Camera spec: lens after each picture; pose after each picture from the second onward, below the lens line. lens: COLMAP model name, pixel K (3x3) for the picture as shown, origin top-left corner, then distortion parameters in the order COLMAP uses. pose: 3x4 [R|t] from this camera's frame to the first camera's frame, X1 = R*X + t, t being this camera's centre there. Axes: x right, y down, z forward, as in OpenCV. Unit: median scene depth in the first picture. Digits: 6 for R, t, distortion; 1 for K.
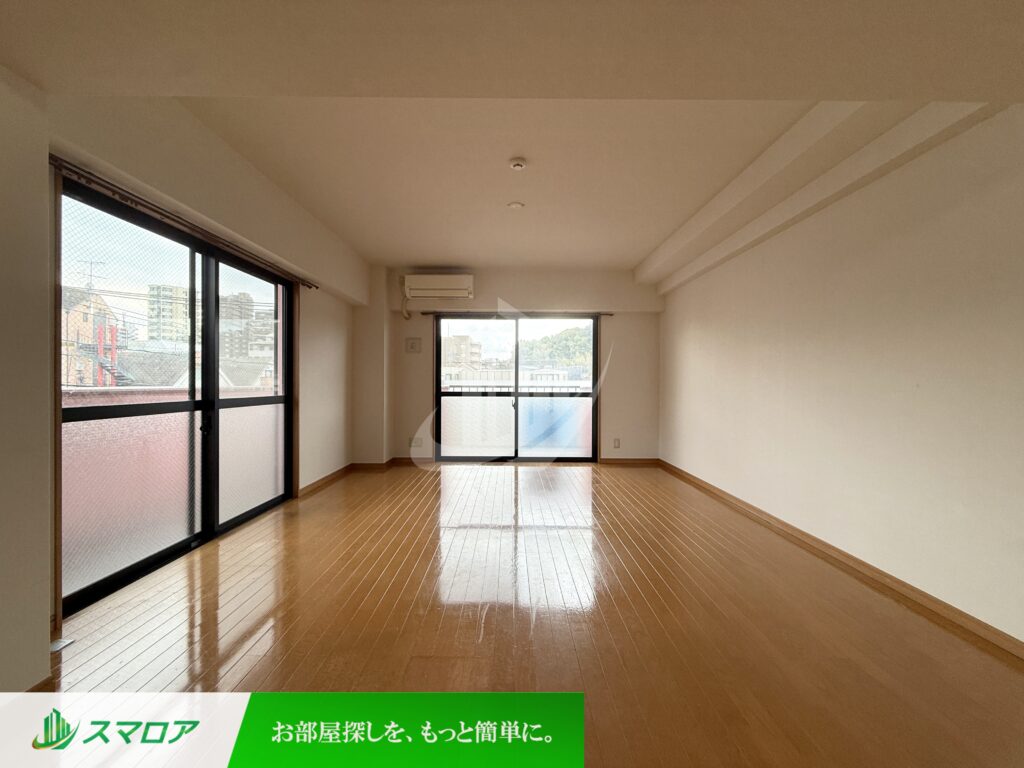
lens RADIAL K [[411.2, 0, 510.9], [0, 411.2, 385.6], [0, 0, 1]] dist [0.003958, -0.000209]
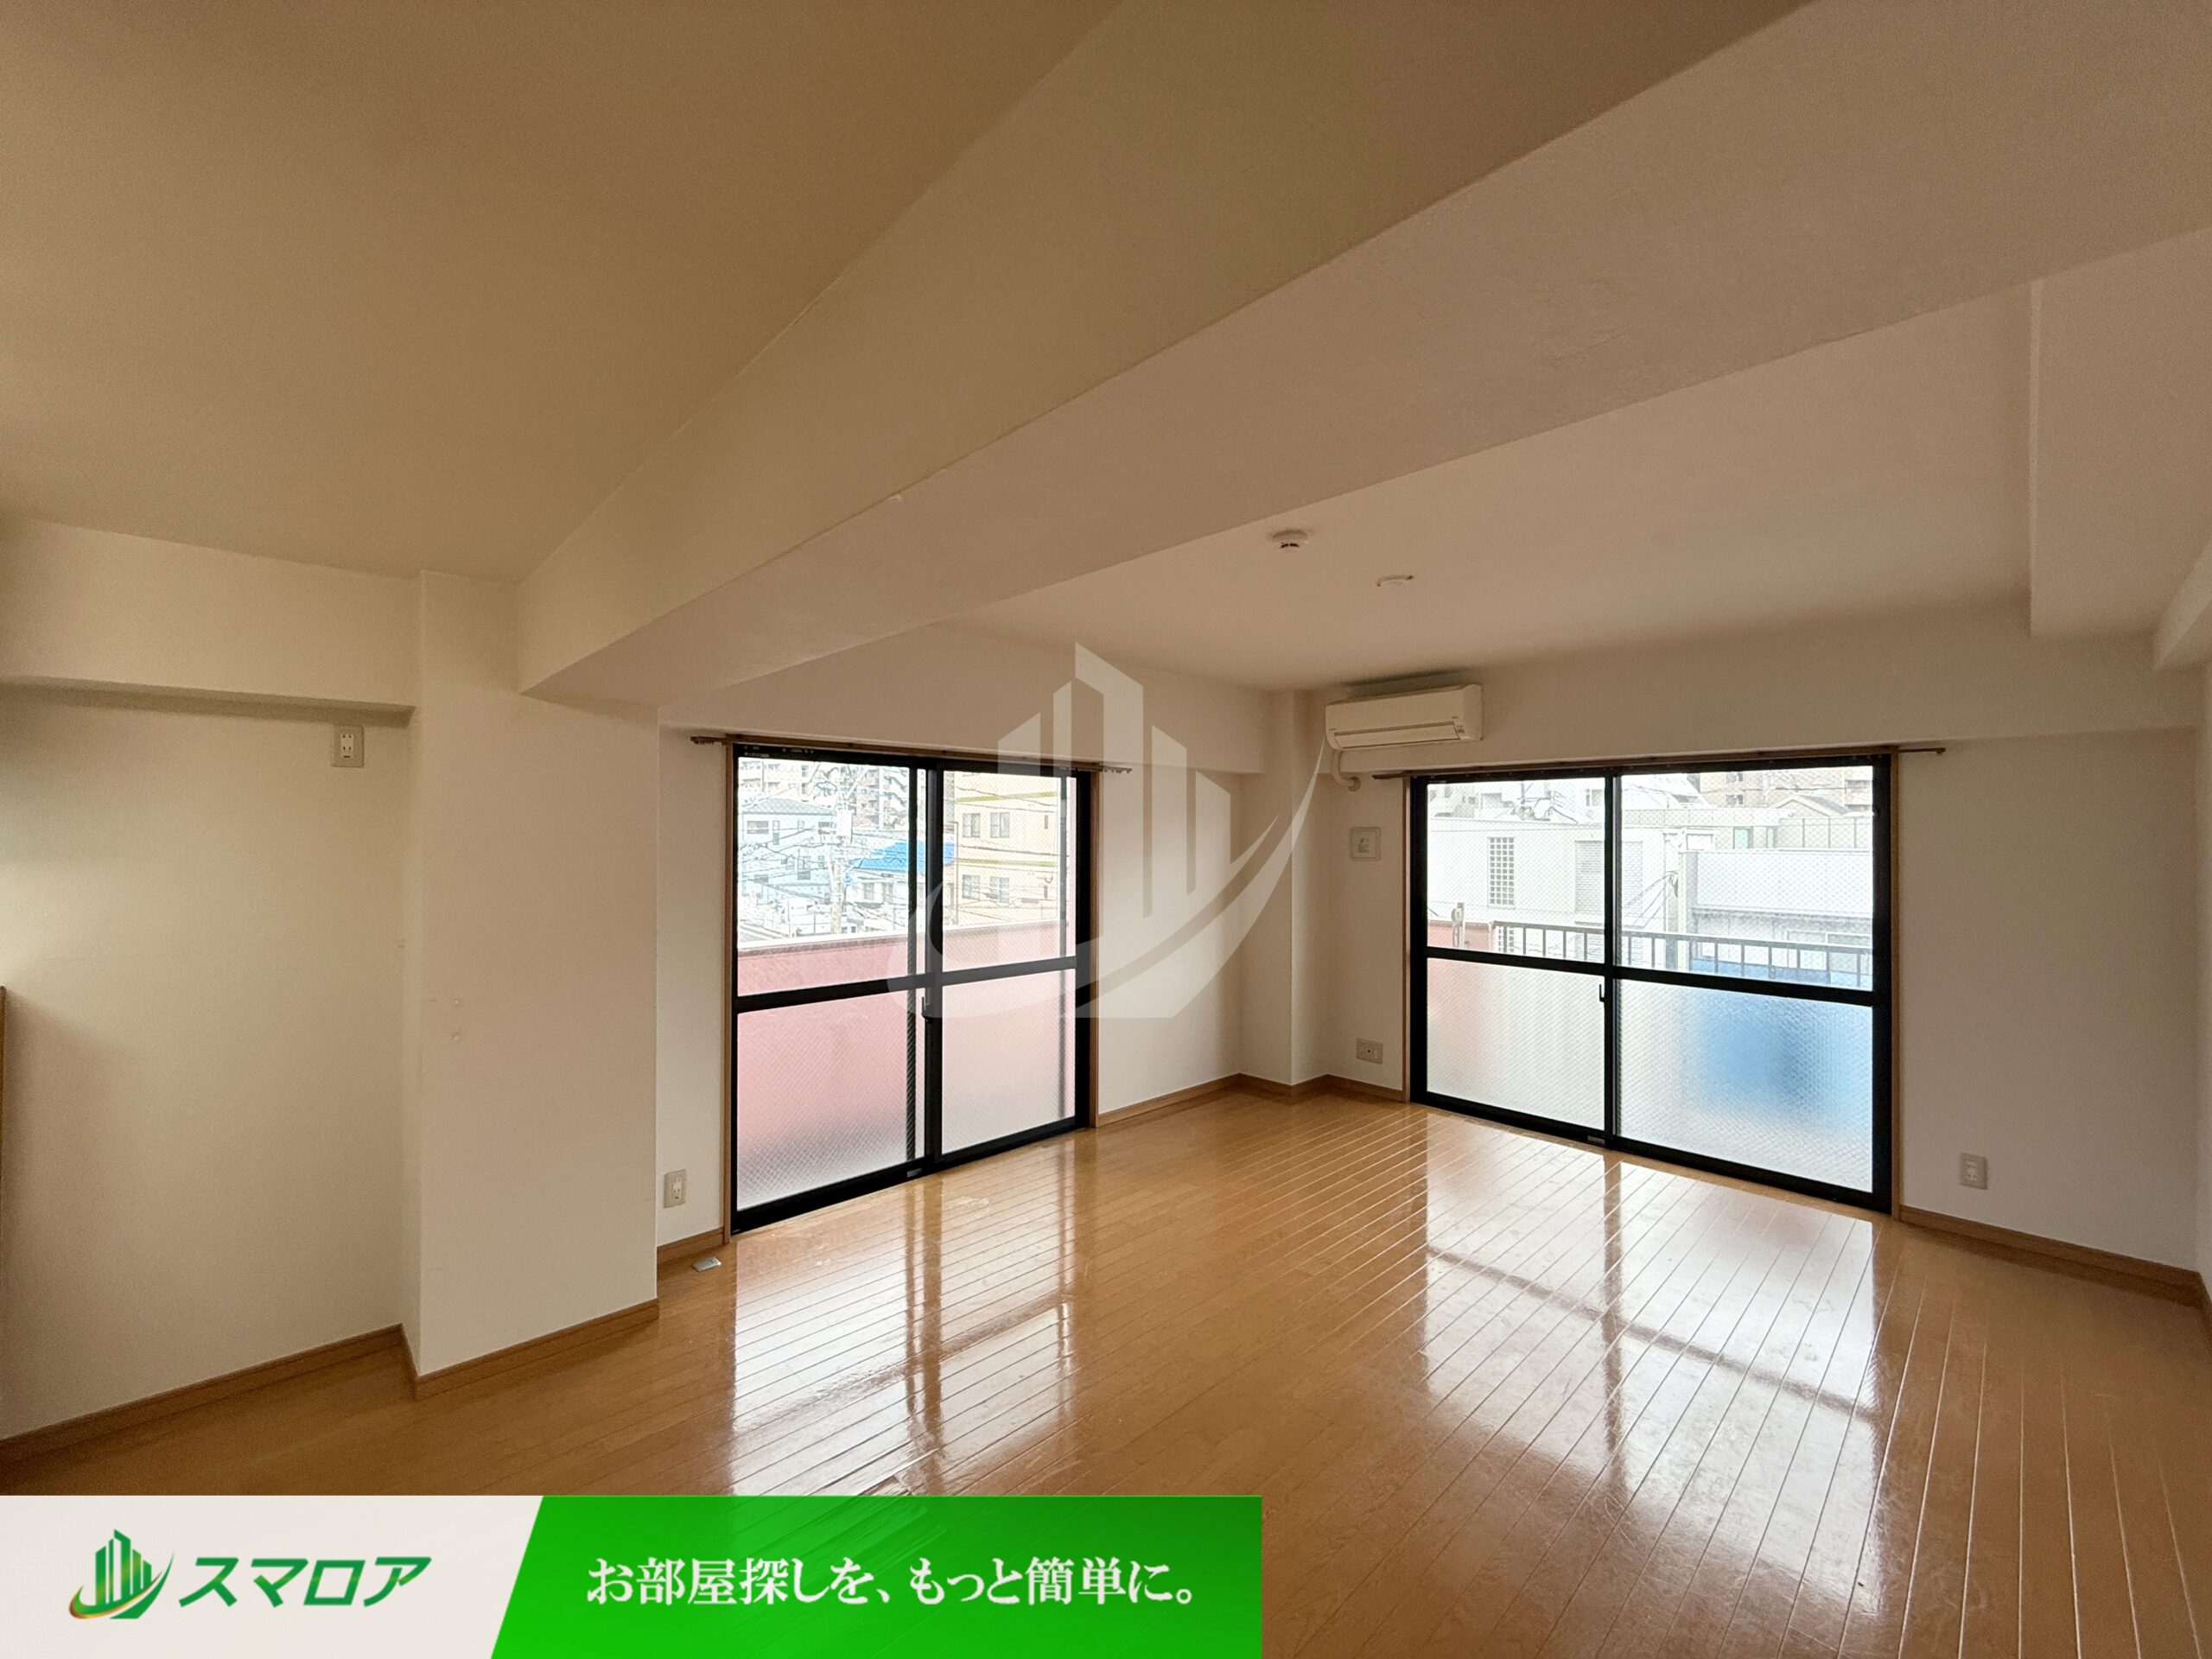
lens RADIAL K [[888.3, 0, 1093.5], [0, 888.3, 832.4], [0, 0, 1]] dist [0.003958, -0.000209]
pose [[0.686395, -0.005242, -0.727210, 0.293537], [-0.005196, 0.999913, -0.012112, -0.098483], [0.727211, 0.012092, 0.686308, 0.076183]]
